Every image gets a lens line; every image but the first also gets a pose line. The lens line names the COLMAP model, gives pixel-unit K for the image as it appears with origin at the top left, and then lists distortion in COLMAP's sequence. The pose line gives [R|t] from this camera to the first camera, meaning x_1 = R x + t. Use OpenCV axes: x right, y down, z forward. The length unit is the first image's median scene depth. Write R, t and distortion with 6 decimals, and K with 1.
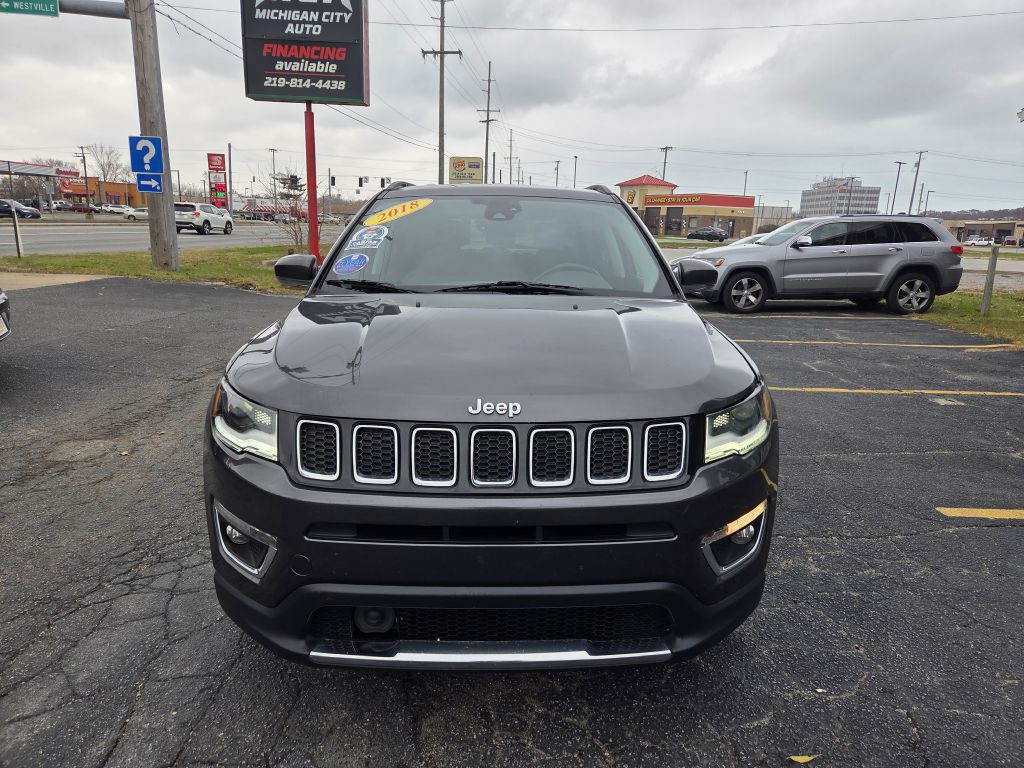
lens RADIAL K [[683.7, 0, 526.5], [0, 683.7, 379.9], [0, 0, 1]] dist [0.068594, -0.052264]
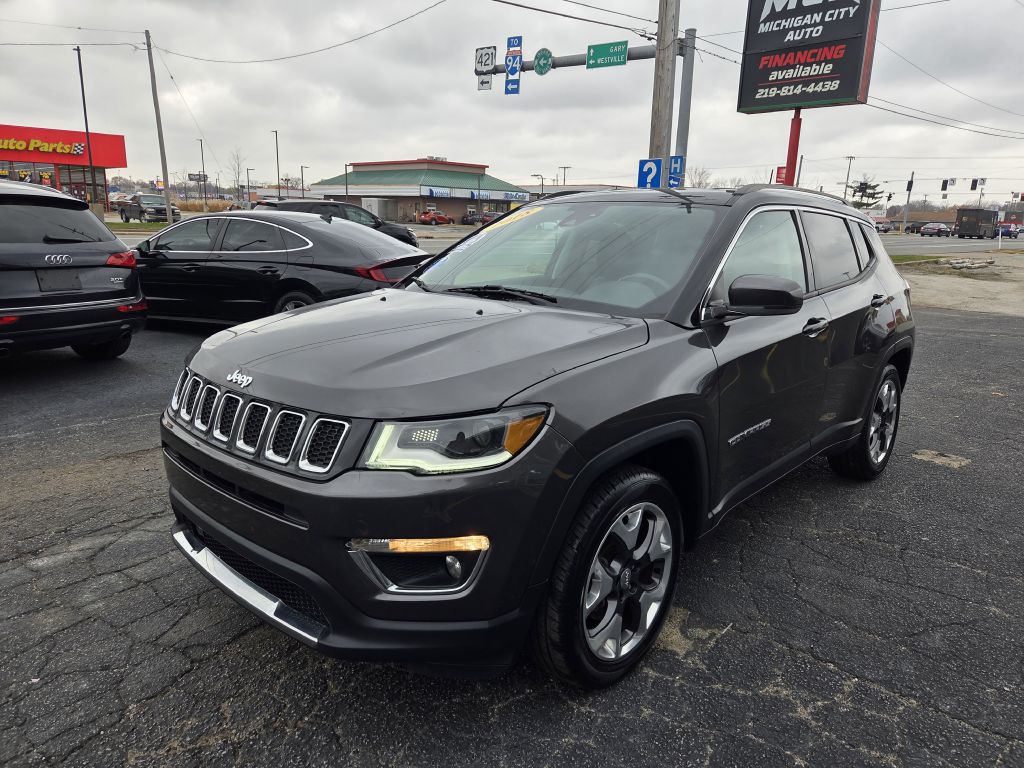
lens RADIAL K [[683.7, 0, 516.0], [0, 683.7, 383.2], [0, 0, 1]] dist [0.068594, -0.052264]
pose [[0.713502, 0.148811, -0.684668, 0.132264], [-0.156315, 0.986364, 0.051486, -0.010408], [0.682994, 0.070289, 0.727034, 0.053114]]
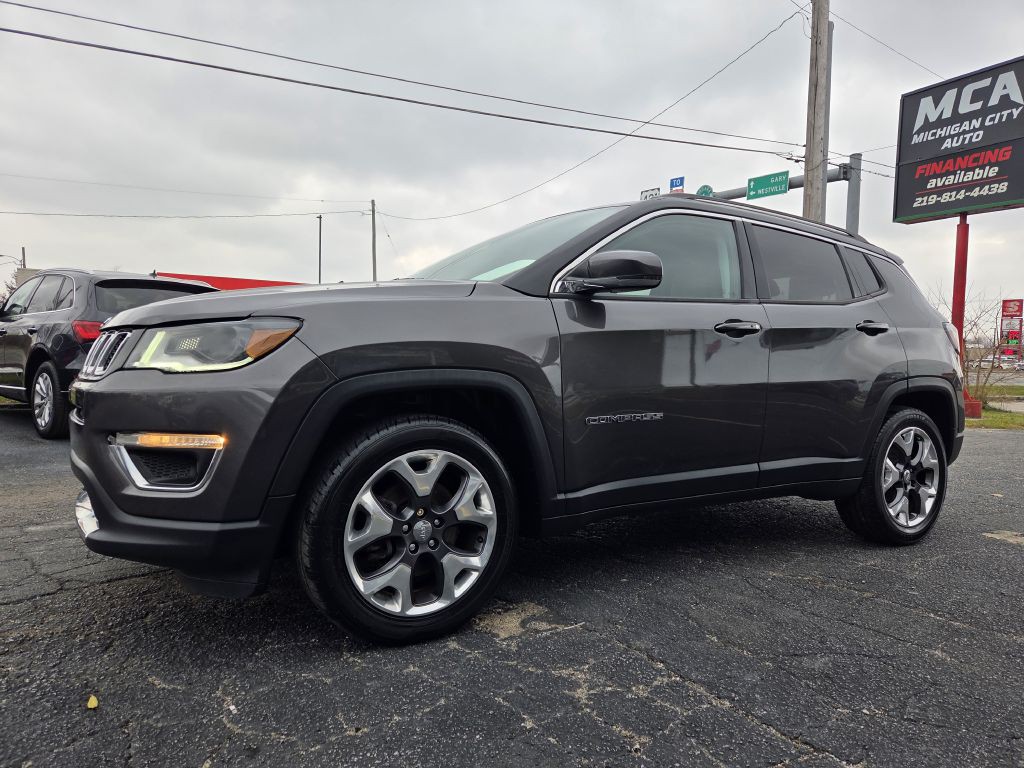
lens RADIAL K [[683.7, 0, 515.4], [0, 683.7, 378.3], [0, 0, 1]] dist [0.068594, -0.052264]
pose [[0.499762, 0.010404, -0.866100, 0.188049], [-0.198774, 0.974619, -0.102990, 0.015664], [0.843046, 0.223629, 0.489146, 0.121138]]
